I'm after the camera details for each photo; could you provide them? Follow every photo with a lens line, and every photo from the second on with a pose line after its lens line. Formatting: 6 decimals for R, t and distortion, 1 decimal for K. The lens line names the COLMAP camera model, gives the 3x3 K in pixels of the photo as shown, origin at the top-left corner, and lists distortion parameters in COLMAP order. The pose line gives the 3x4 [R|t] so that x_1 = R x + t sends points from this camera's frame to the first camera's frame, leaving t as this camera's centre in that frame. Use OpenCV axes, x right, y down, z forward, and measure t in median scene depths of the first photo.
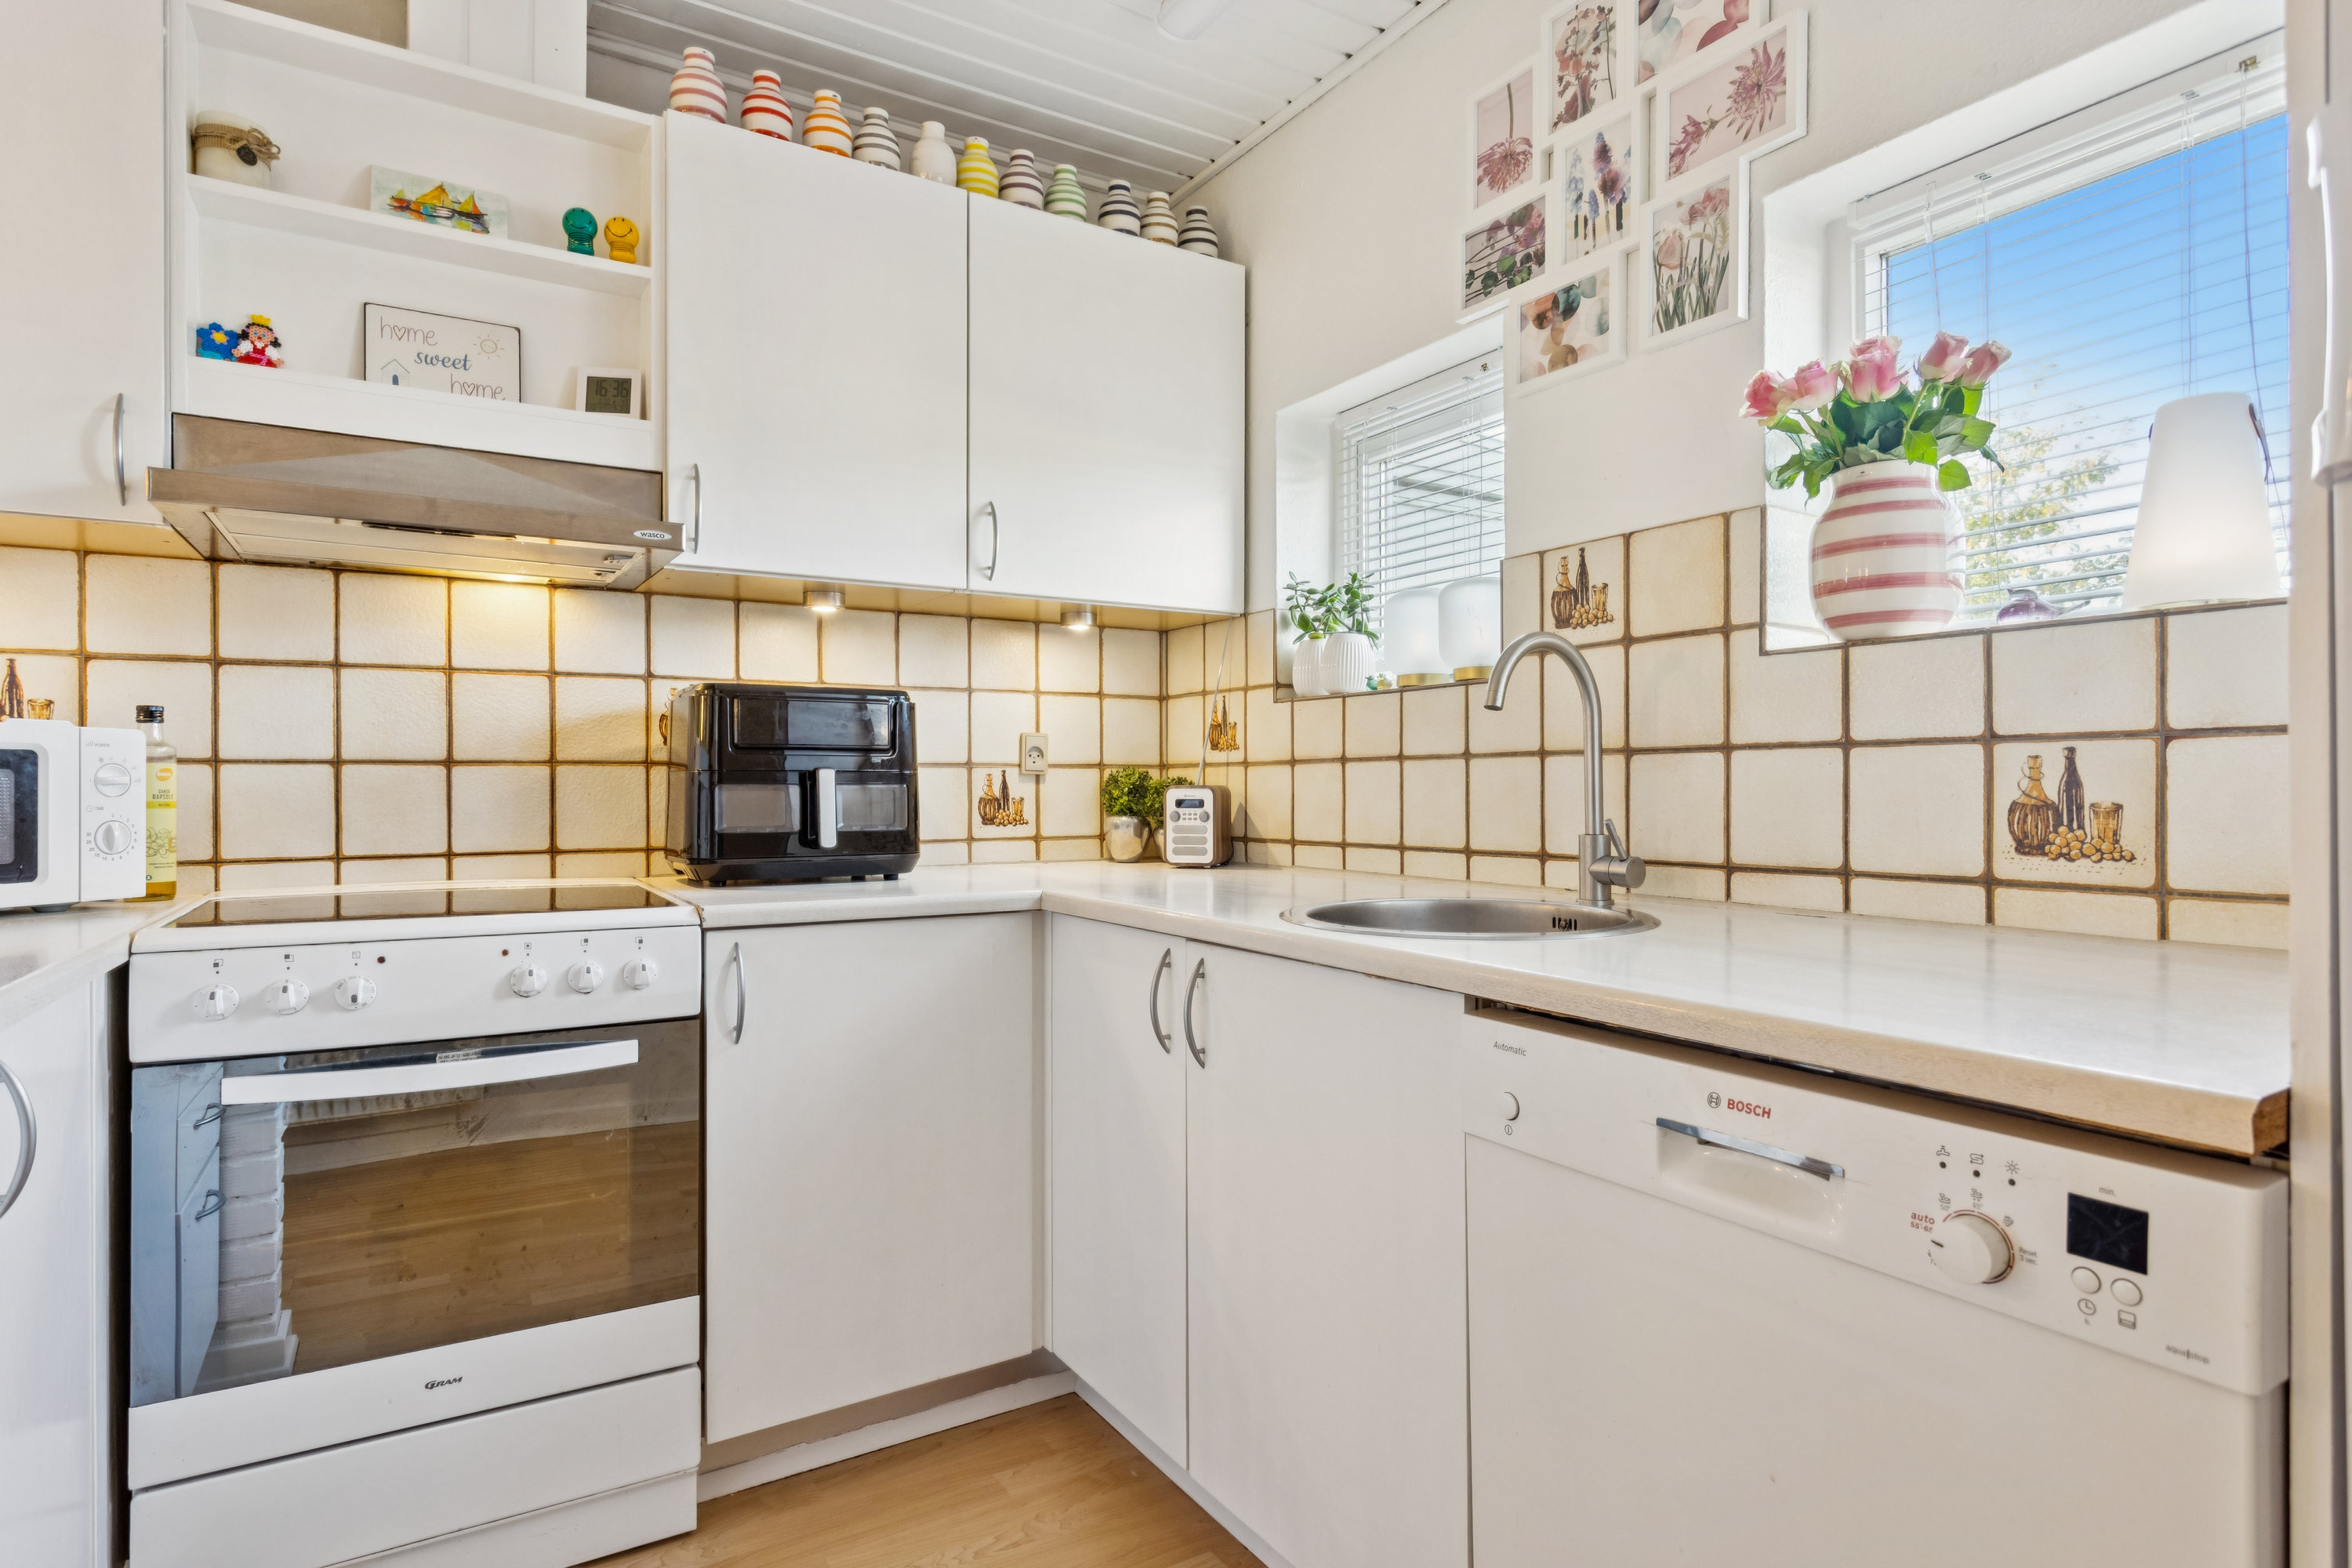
lens RADIAL K [[1226.6, 0, 1161.7], [0, 1226.6, 782.9], [0, 0, 1]] dist [0.001622, 0.002370]
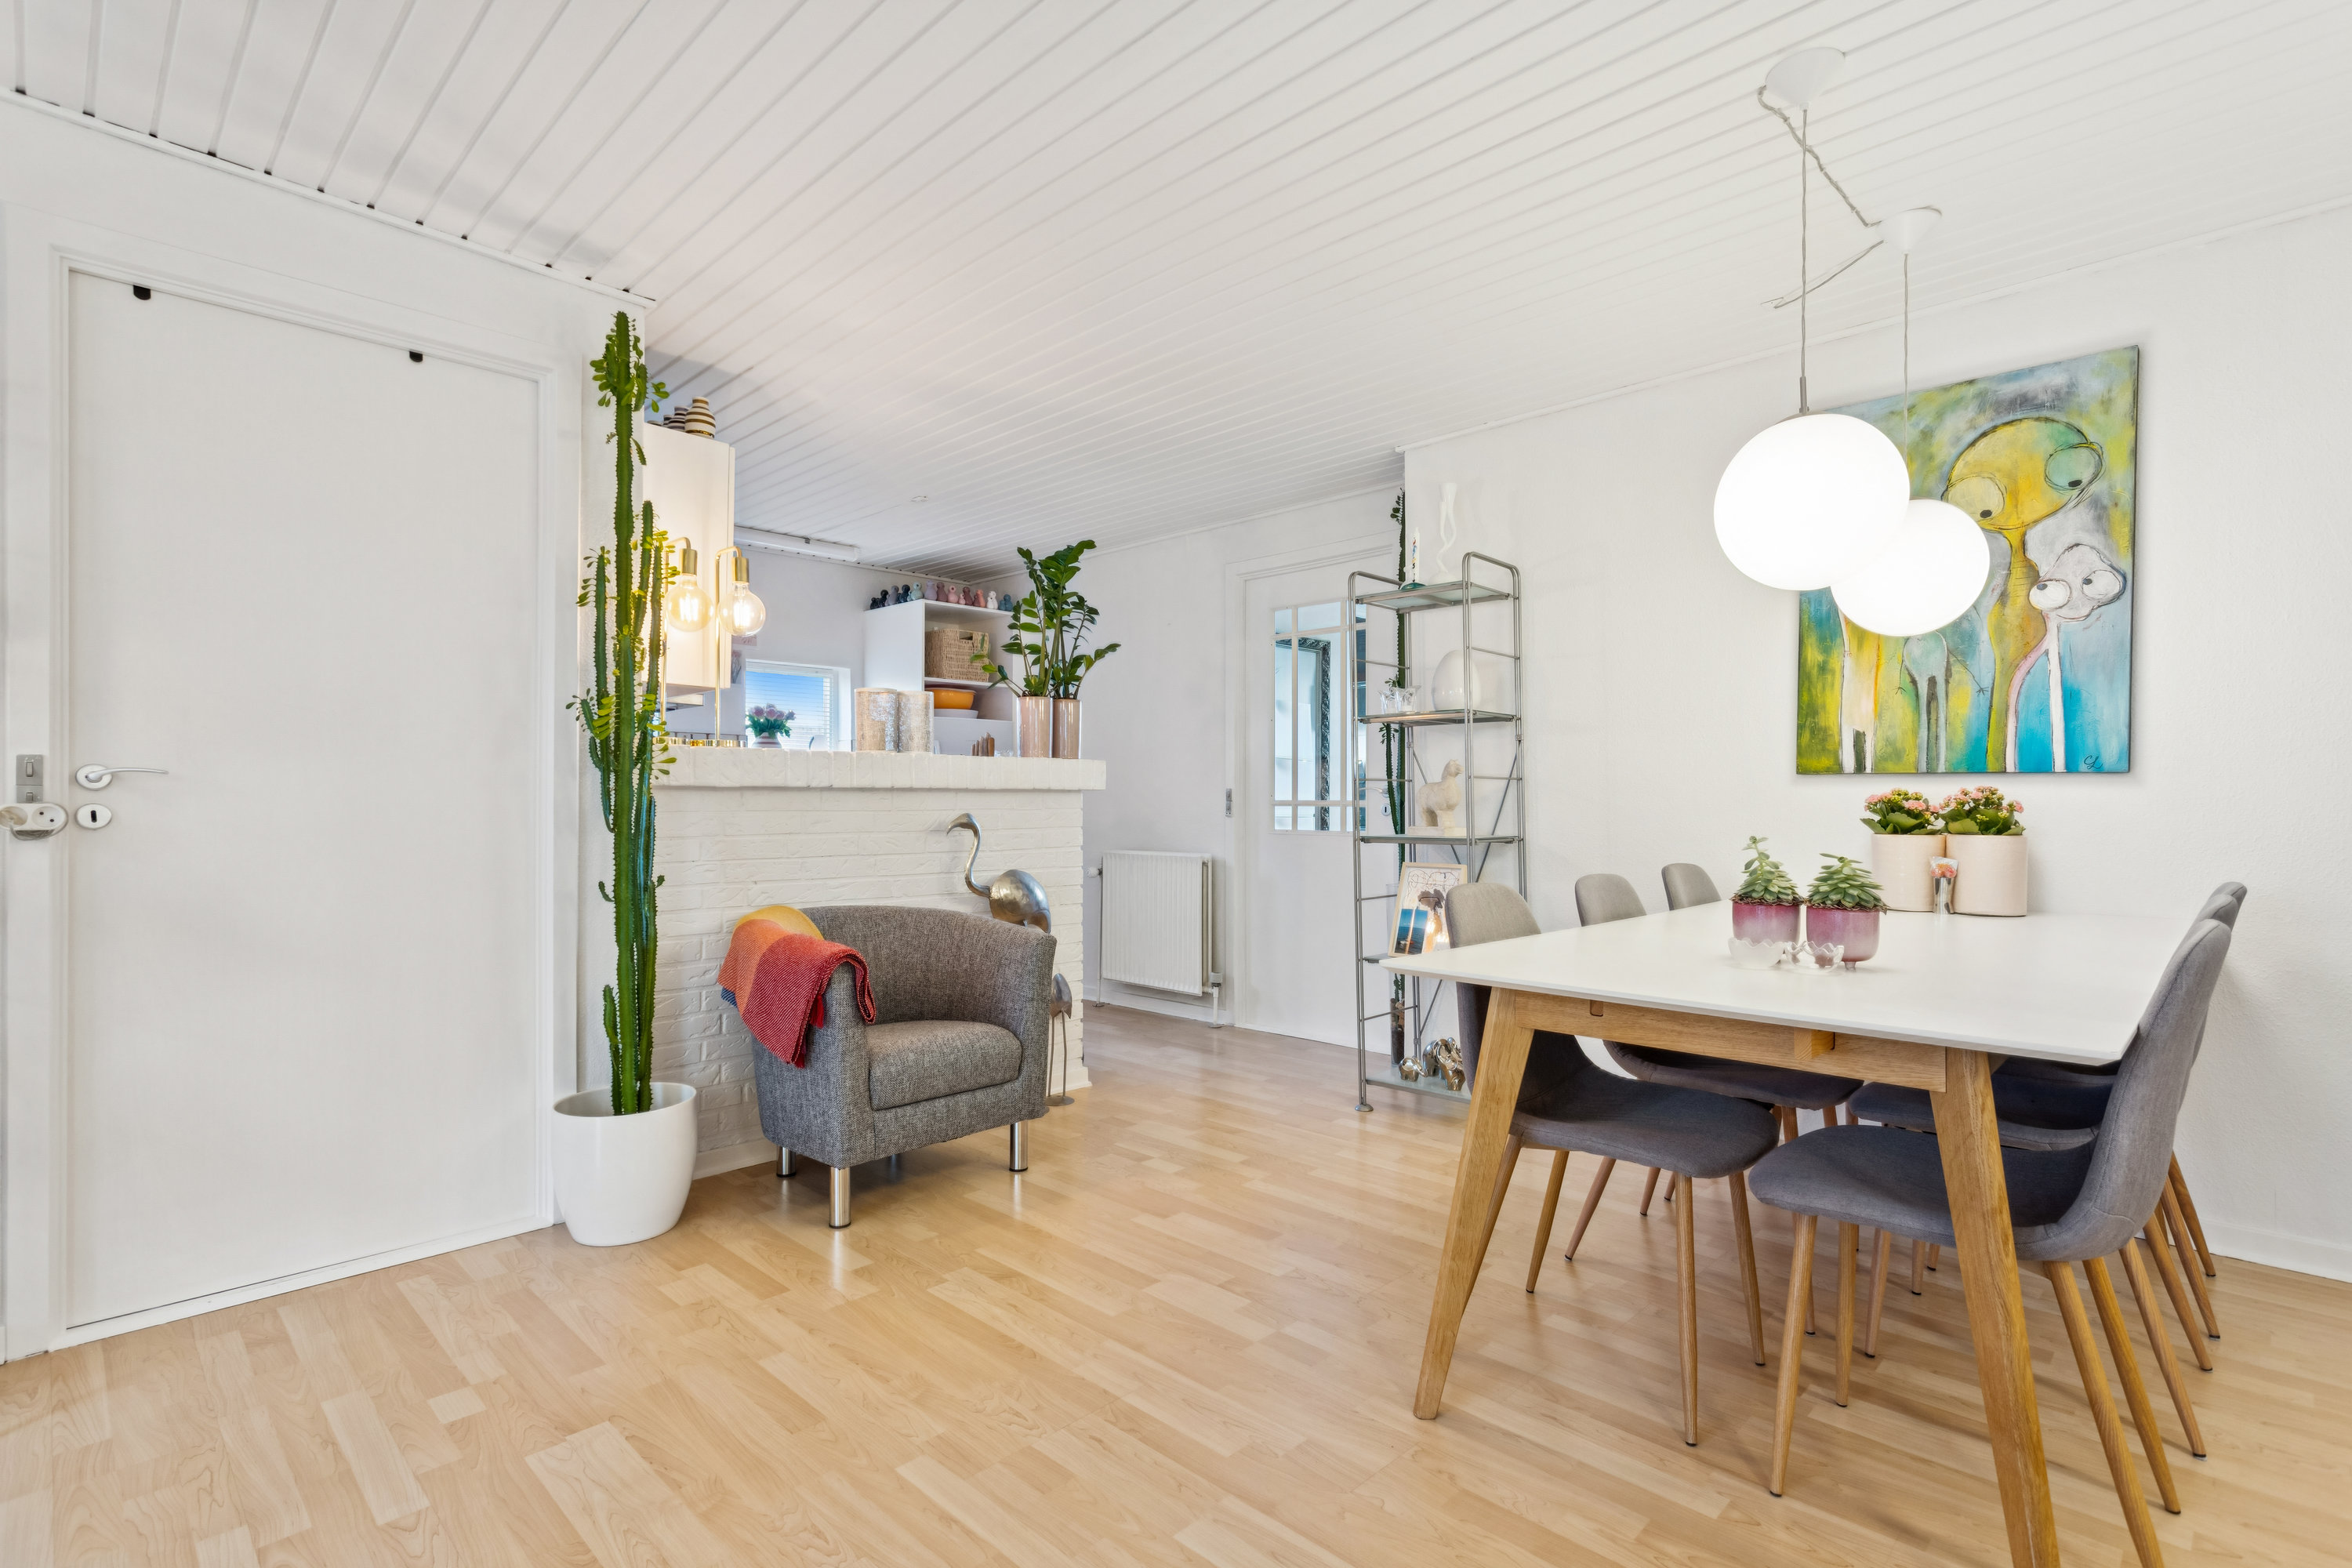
lens RADIAL K [[1130.3, 0, 1184.5], [0, 1130.3, 800.1], [0, 0, 1]] dist [0.004765, 0.000755]
pose [[-0.253572, 0.006671, 0.967294, -2.895370], [0.001701, 0.999978, -0.006451, 0.012484], [-0.967315, 0.000009, -0.253578, 0.456816]]
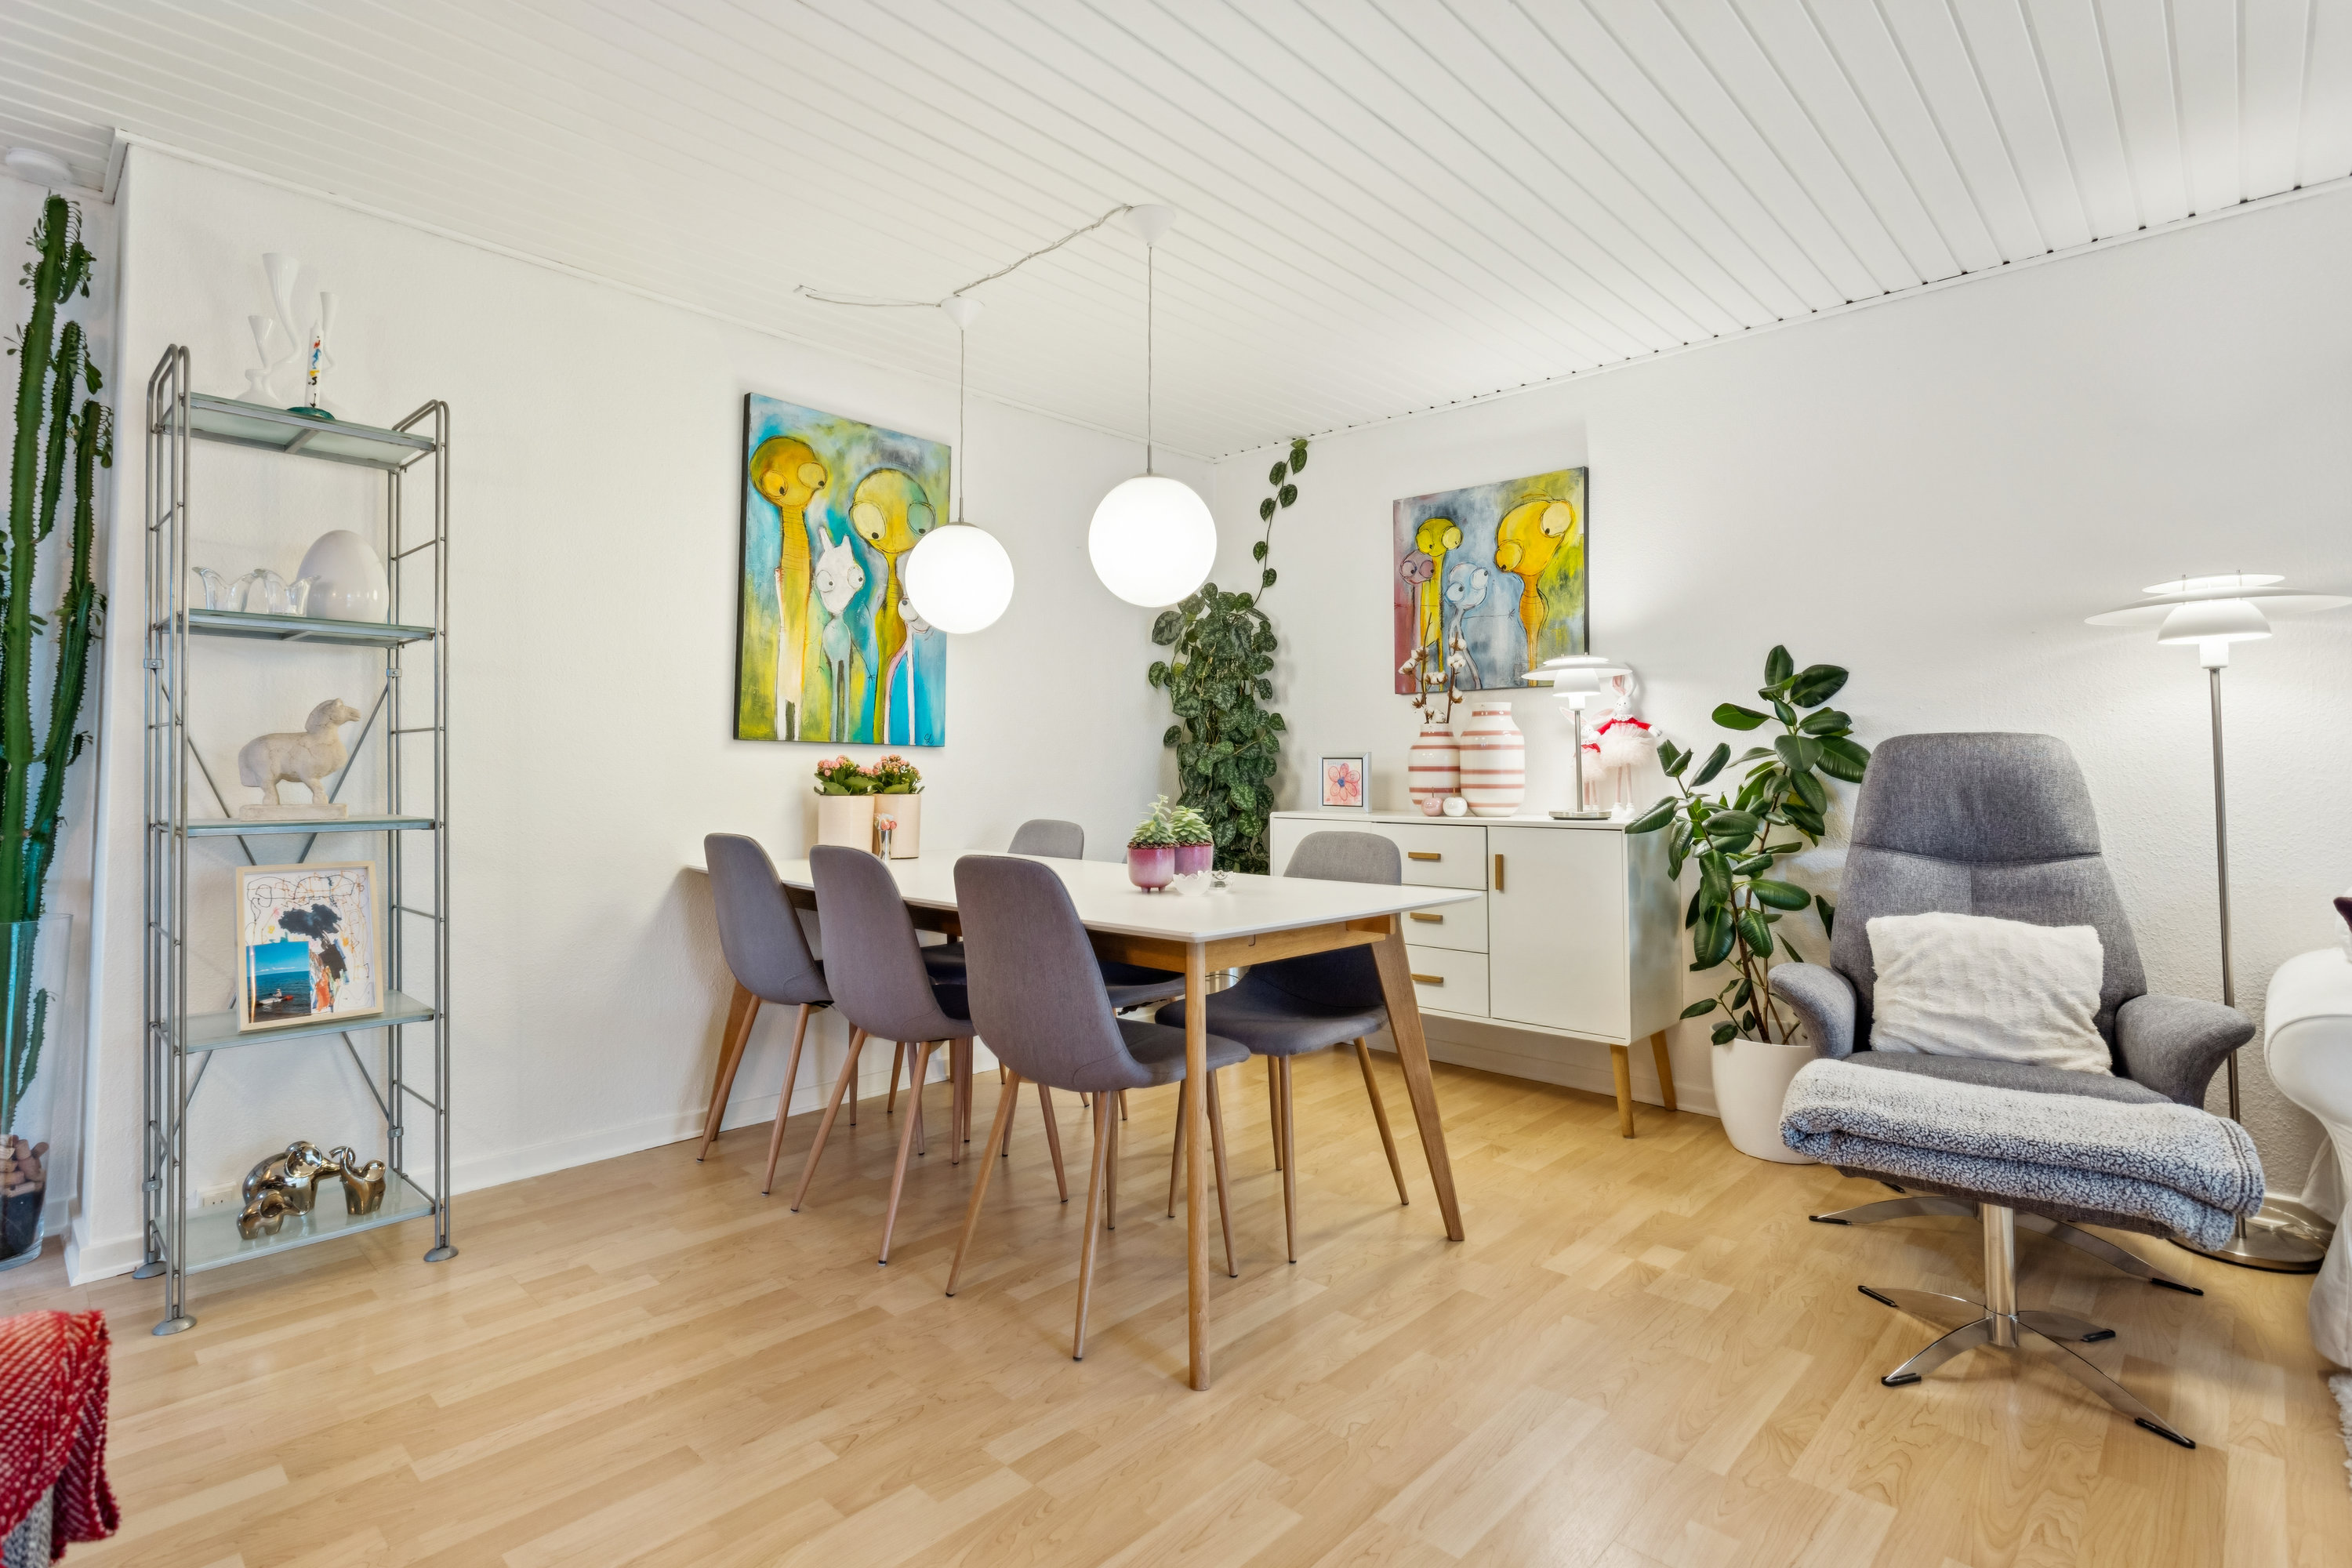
lens RADIAL K [[1130.3, 0, 1174.1], [0, 1130.3, 731.1], [0, 0, 1]] dist [0.004765, 0.000755]
pose [[-0.964490, -0.006861, -0.264030, -1.584824], [0.002451, 0.999387, -0.034923, 0.013104], [0.264108, -0.034330, -0.963882, 1.008946]]
